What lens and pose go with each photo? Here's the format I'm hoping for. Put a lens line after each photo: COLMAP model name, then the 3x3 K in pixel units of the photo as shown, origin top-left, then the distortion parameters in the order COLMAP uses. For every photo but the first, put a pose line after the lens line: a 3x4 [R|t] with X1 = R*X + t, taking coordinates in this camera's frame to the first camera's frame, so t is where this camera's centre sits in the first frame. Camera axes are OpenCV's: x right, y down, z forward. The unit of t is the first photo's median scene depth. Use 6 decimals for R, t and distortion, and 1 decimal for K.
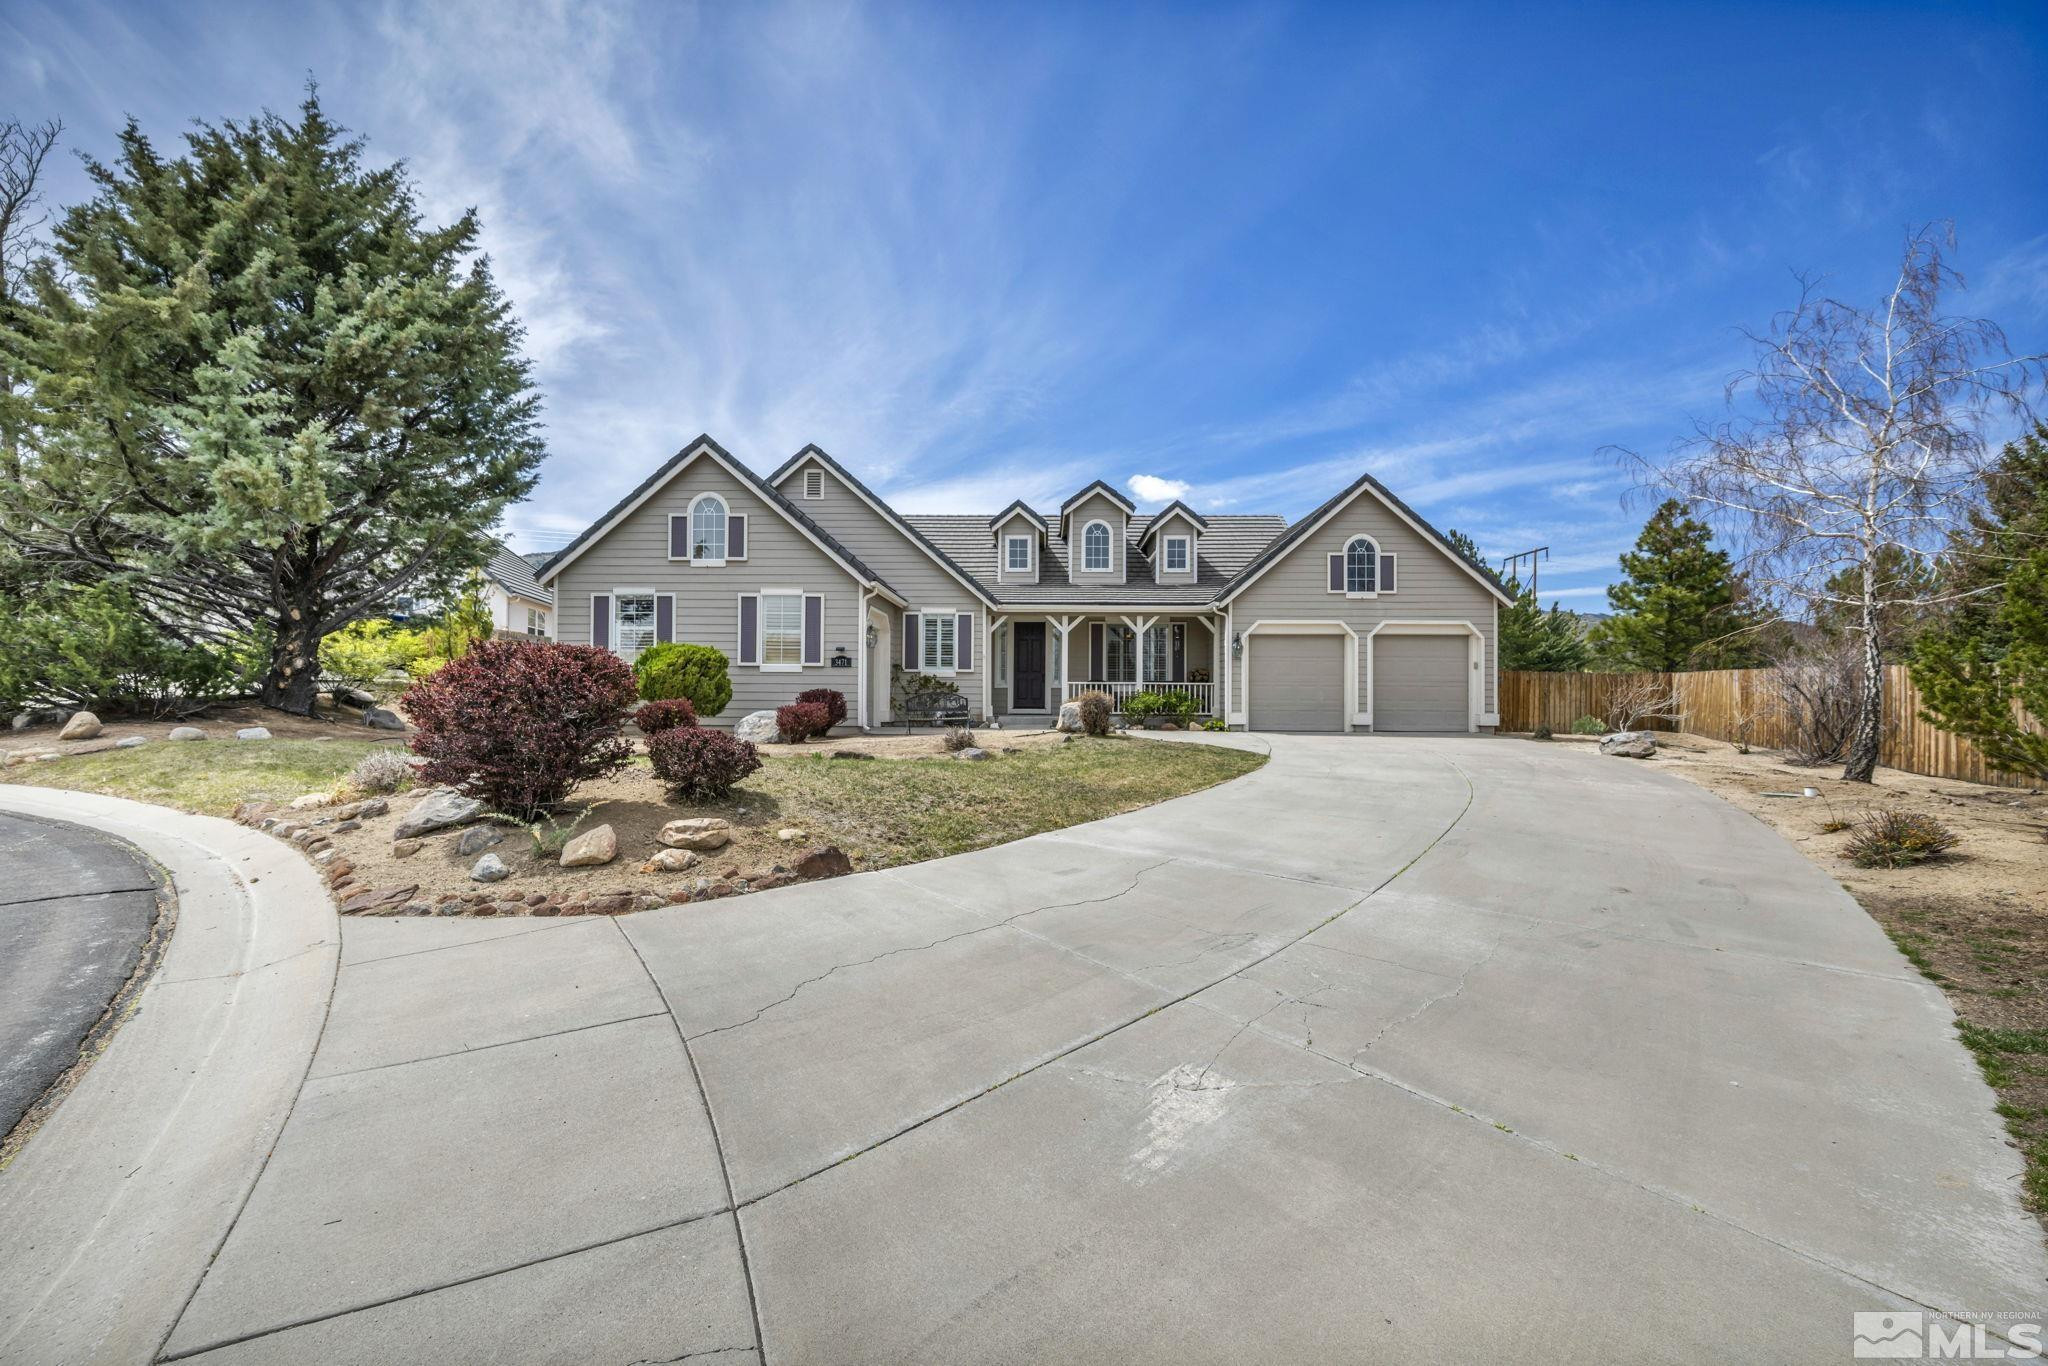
lens RADIAL K [[815.5, 0, 1010.5], [0, 815.5, 694.4], [0, 0, 1]] dist [-0.000704, -0.000681]
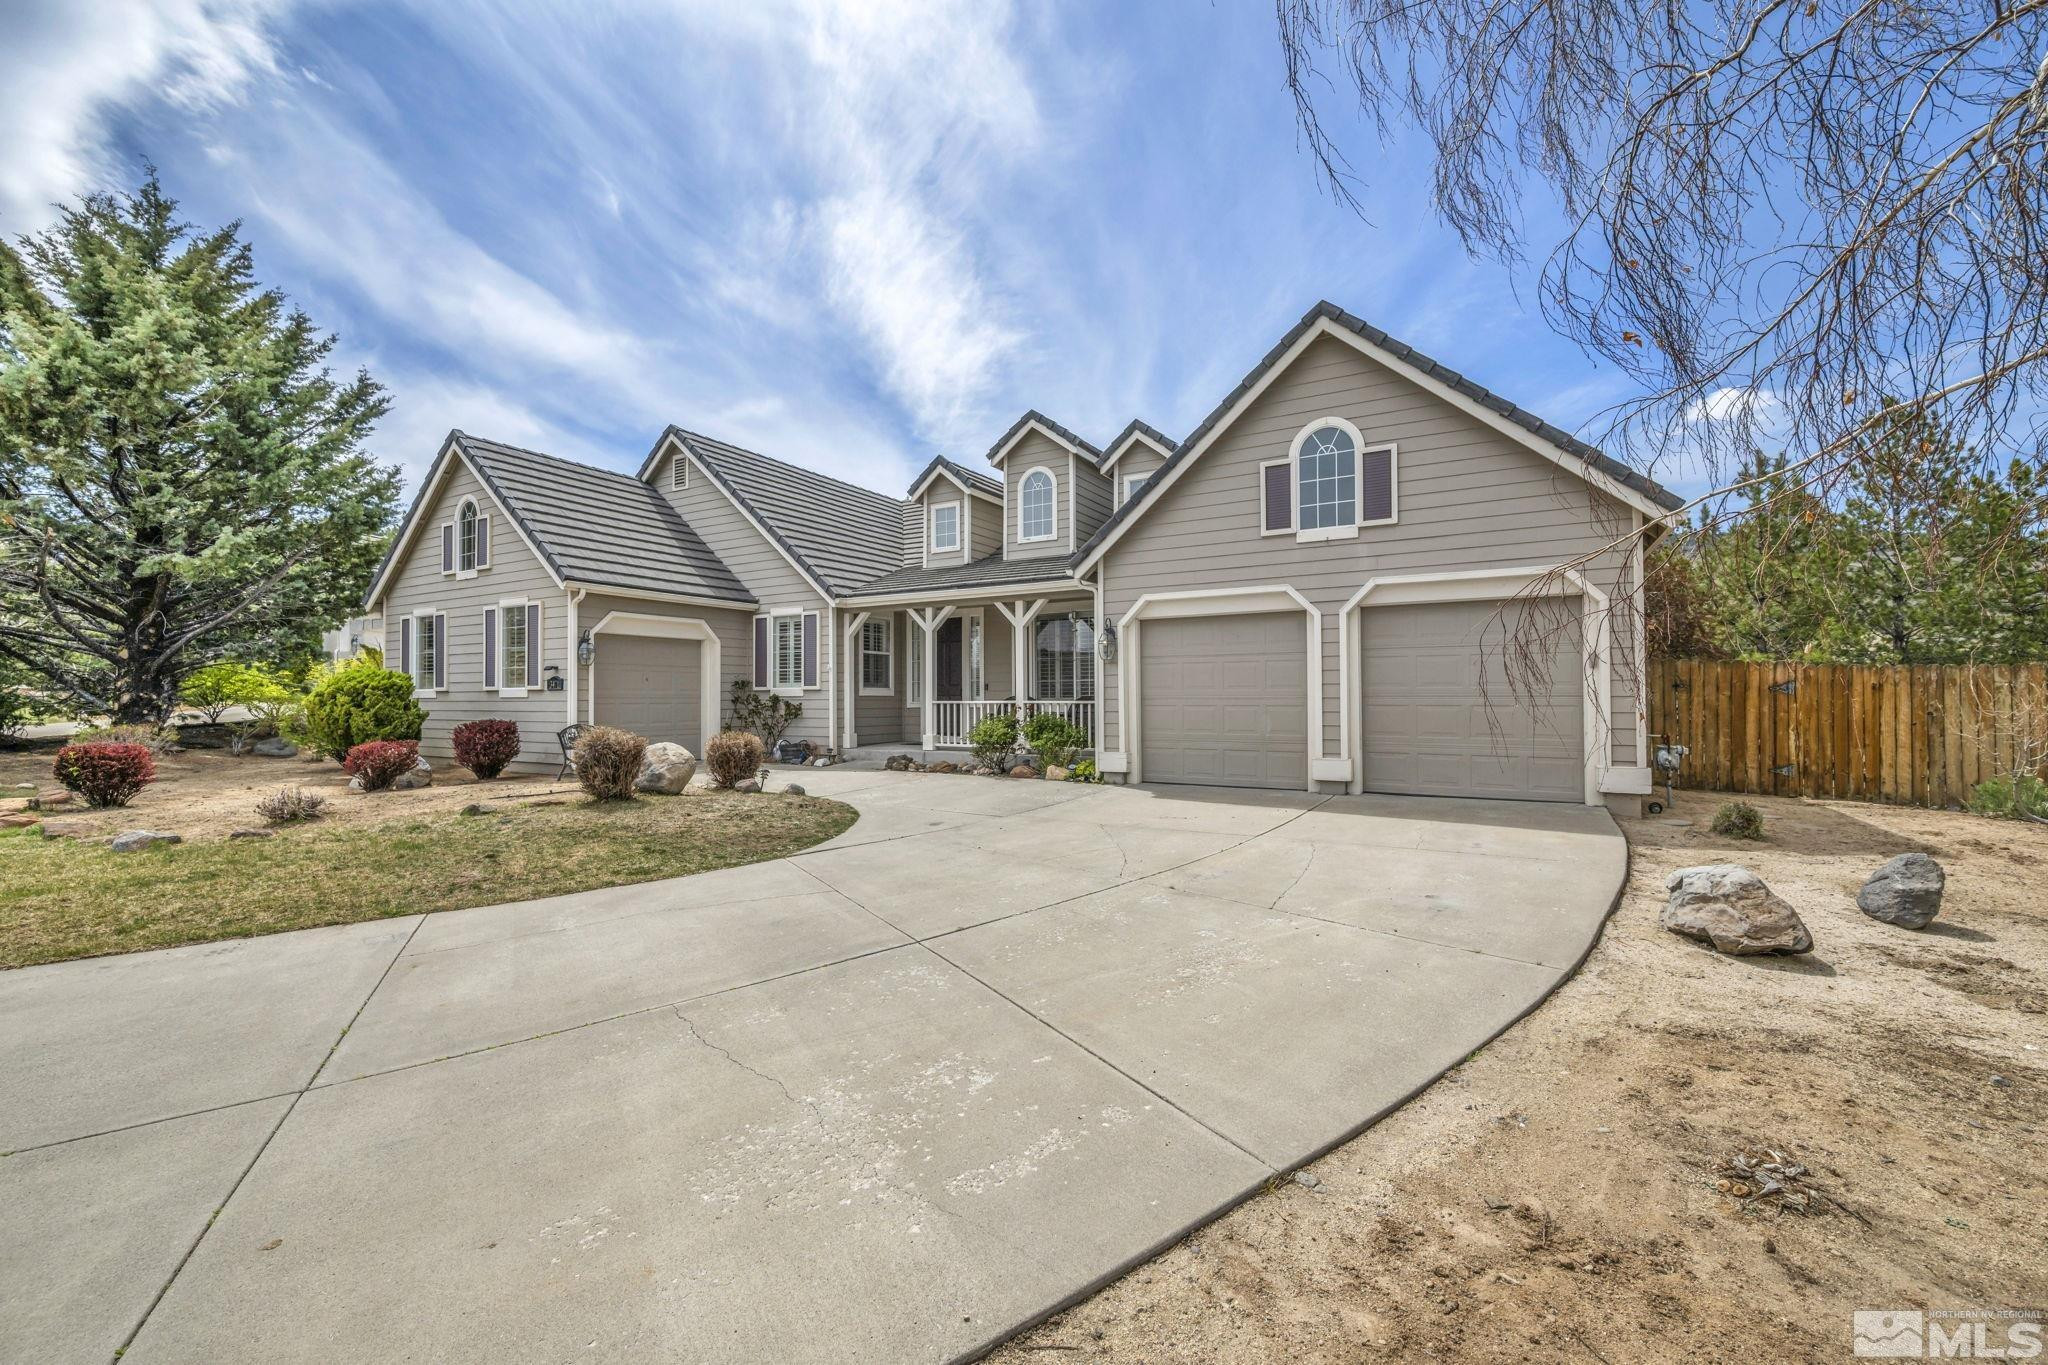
lens RADIAL K [[815.5, 0, 1028.8], [0, 815.5, 689.0], [0, 0, 1]] dist [-0.000704, -0.000681]
pose [[0.879074, -0.015279, -0.476440, 0.488755], [0.011686, 0.999877, -0.010504, -0.017651], [0.476541, 0.003666, 0.879144, 0.427795]]
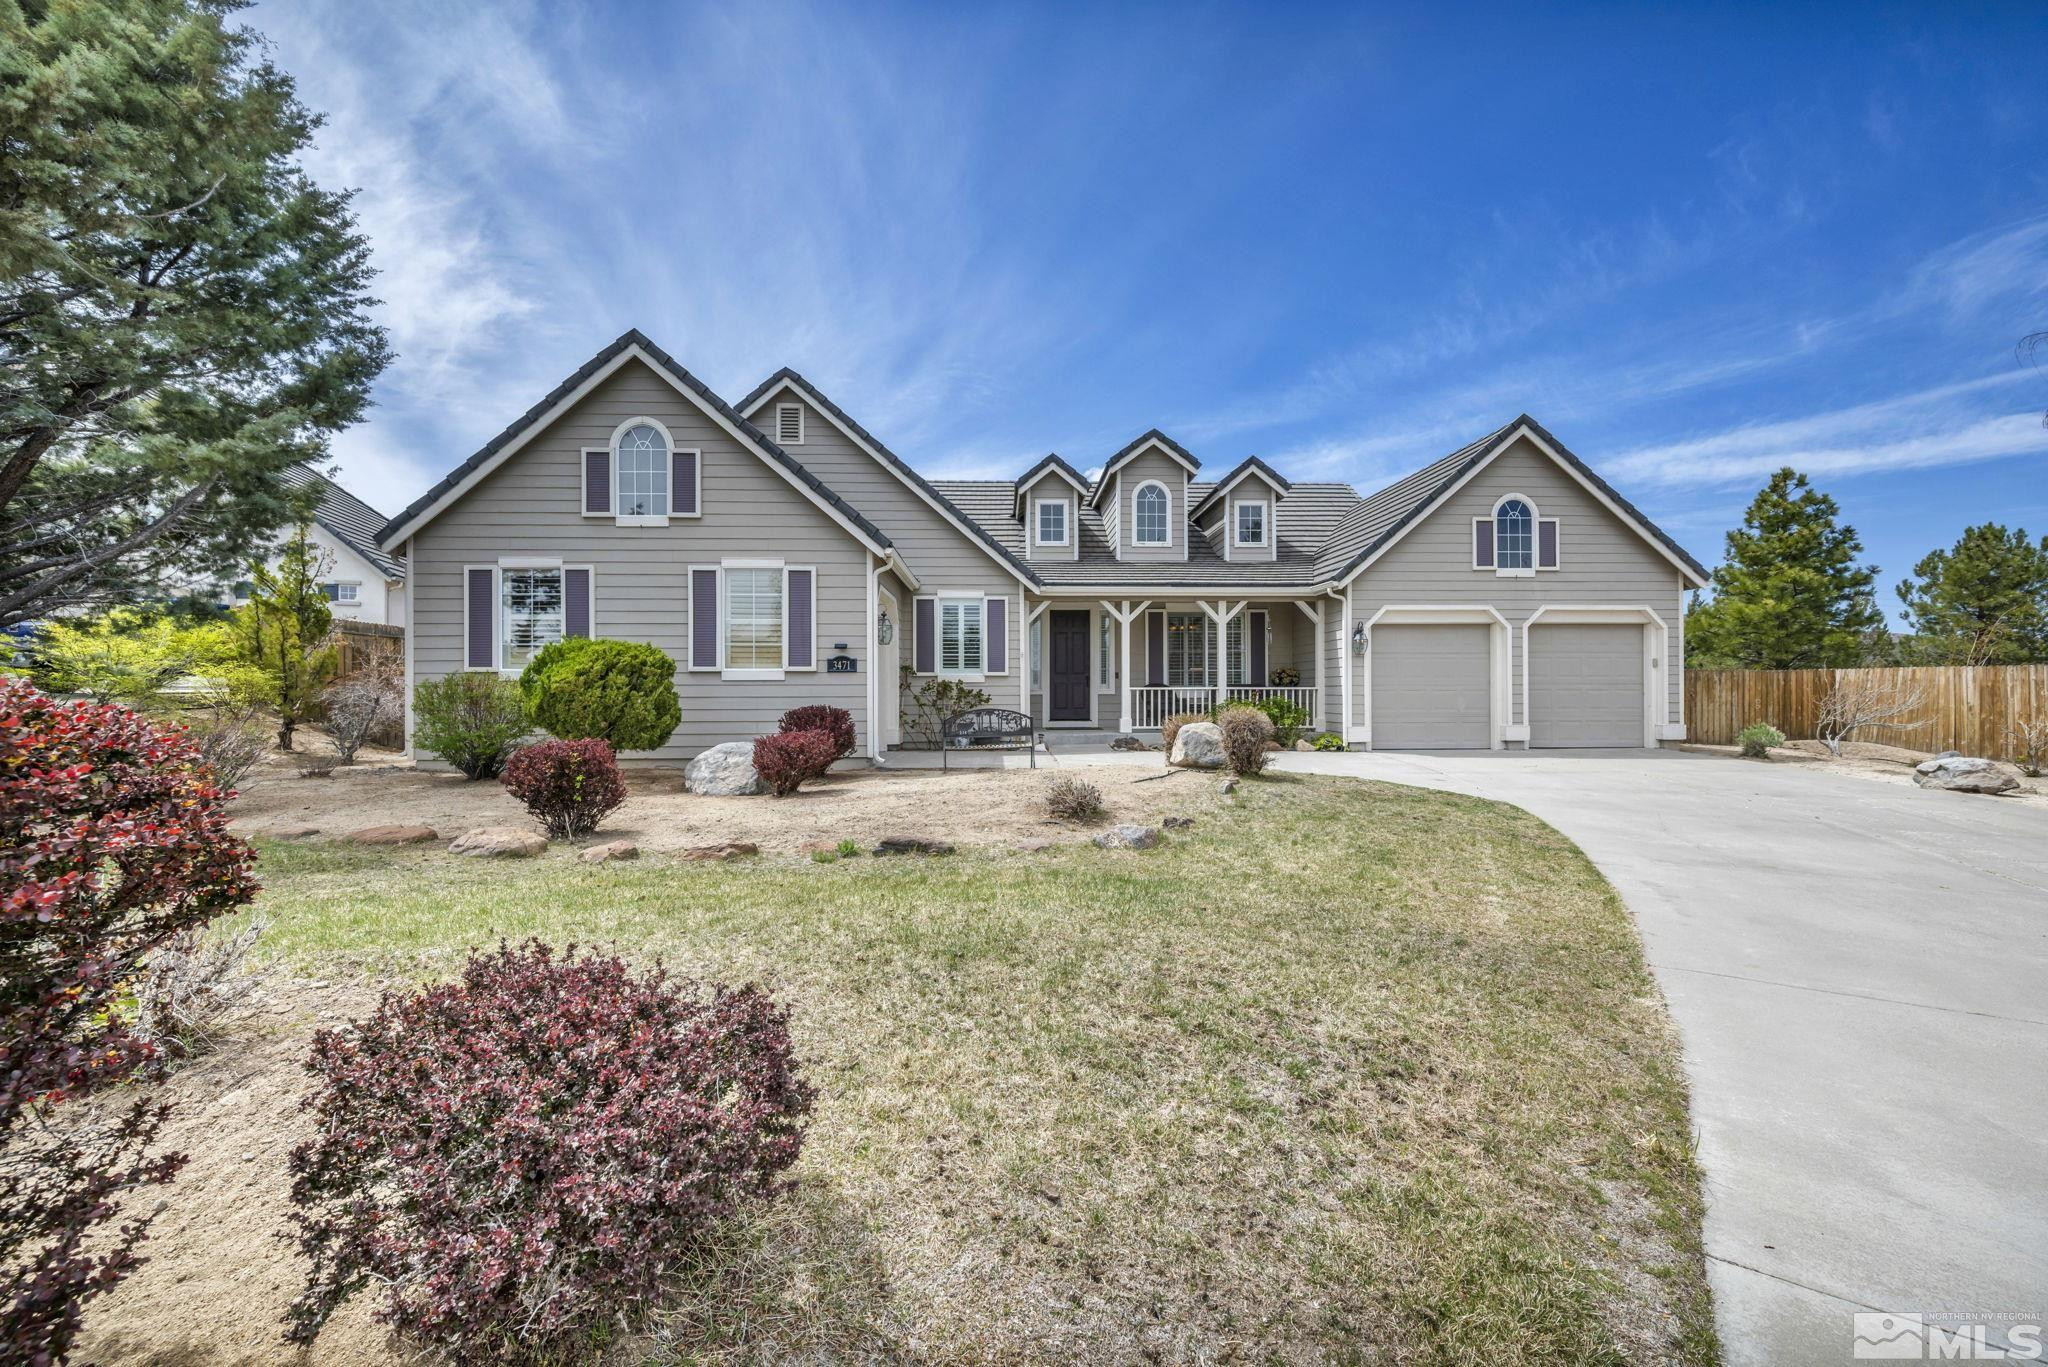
lens RADIAL K [[815.5, 0, 1013.0], [0, 815.5, 694.4], [0, 0, 1]] dist [-0.000704, -0.000681]
pose [[0.997975, -0.009050, 0.062966, -0.088485], [0.008624, 0.999938, 0.007037, -0.015499], [-0.063026, -0.006480, 0.997991, 0.250043]]
